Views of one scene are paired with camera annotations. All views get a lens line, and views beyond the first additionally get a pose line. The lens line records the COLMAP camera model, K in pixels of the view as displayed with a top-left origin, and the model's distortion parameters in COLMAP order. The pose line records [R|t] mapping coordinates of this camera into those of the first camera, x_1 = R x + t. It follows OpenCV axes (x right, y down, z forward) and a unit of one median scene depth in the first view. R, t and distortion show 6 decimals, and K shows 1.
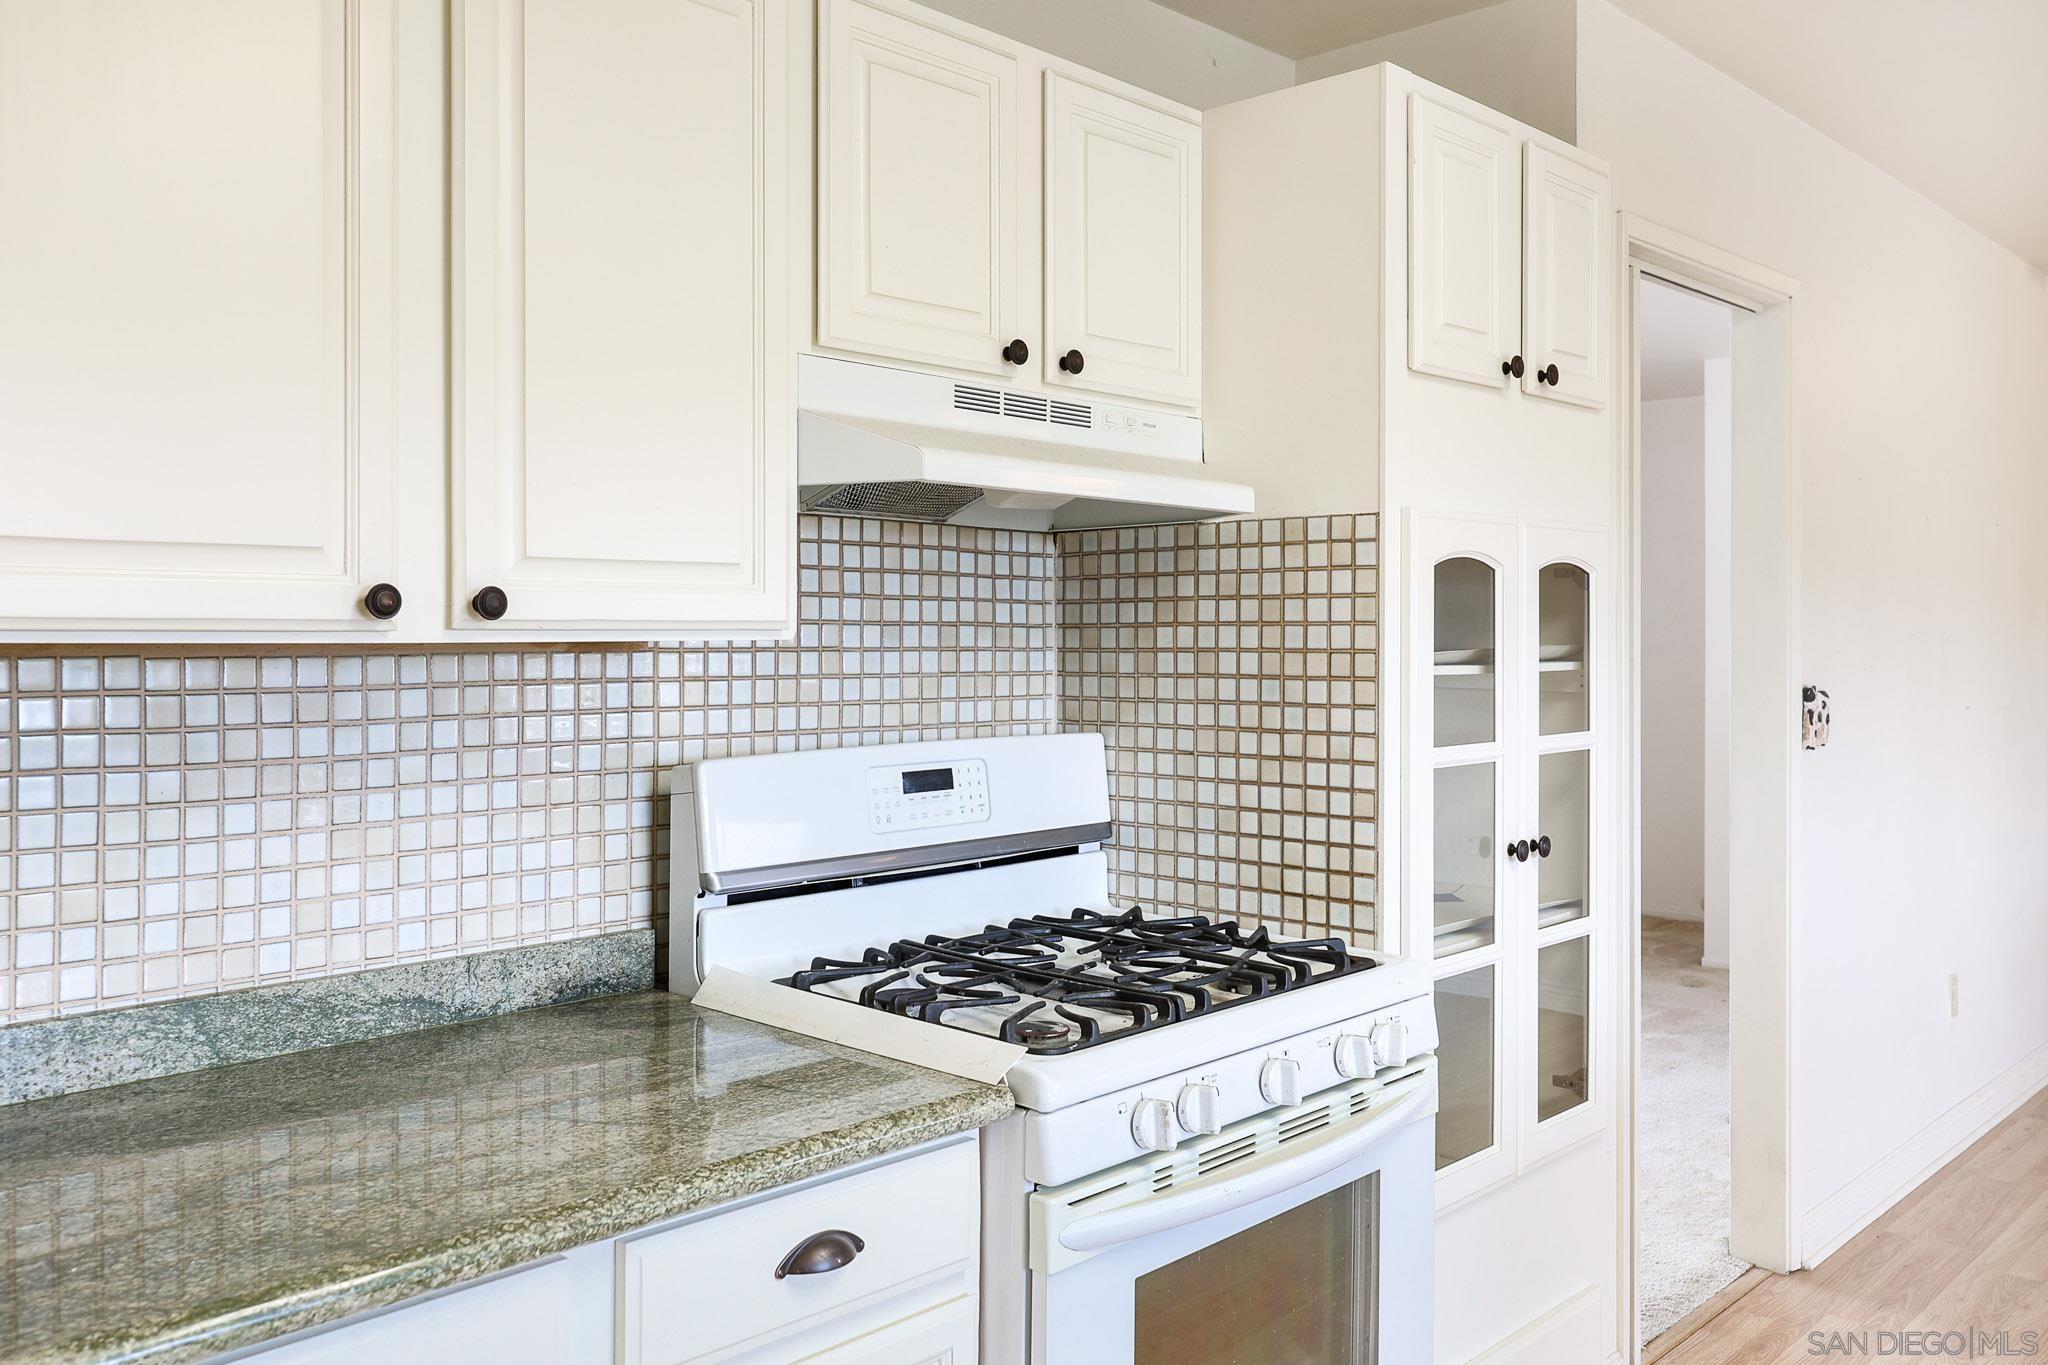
lens RADIAL K [[1652.2, 0, 1022.7], [0, 1652.2, 638.4], [0, 0, 1]] dist [0.003509, 0.001748]
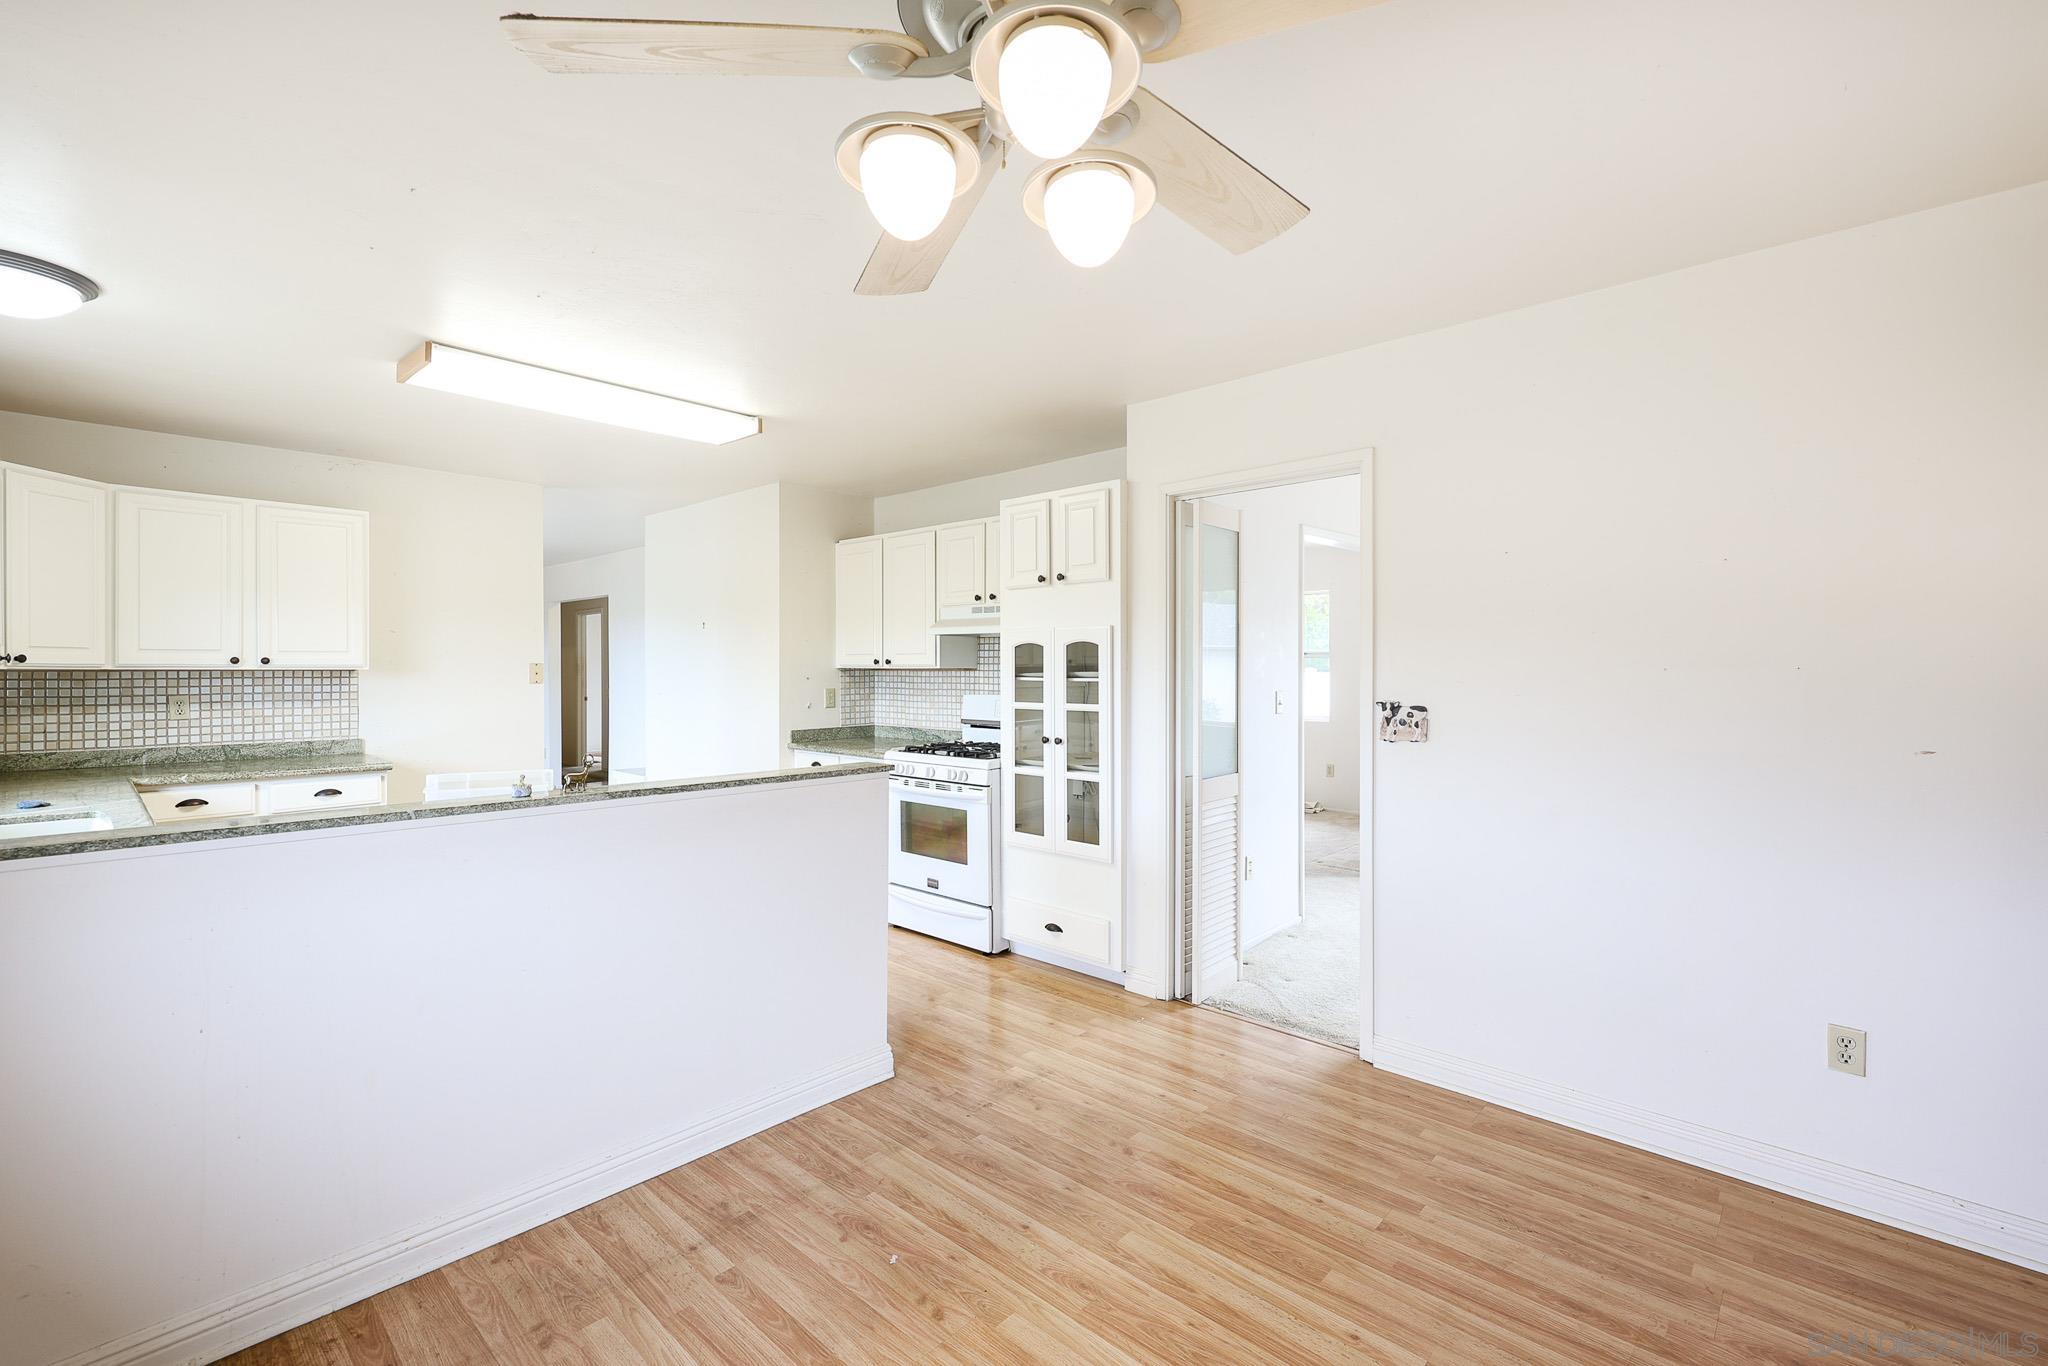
lens RADIAL K [[826.2, 0, 1016.4], [0, 826.2, 669.5], [0, 0, 1]] dist [0.000239, 0.000008]
pose [[0.063320, 0.000658, -0.997993, 2.218354], [-0.004051, 0.999992, 0.000403, 0.002788], [0.997985, 0.004018, 0.063322, 1.050818]]
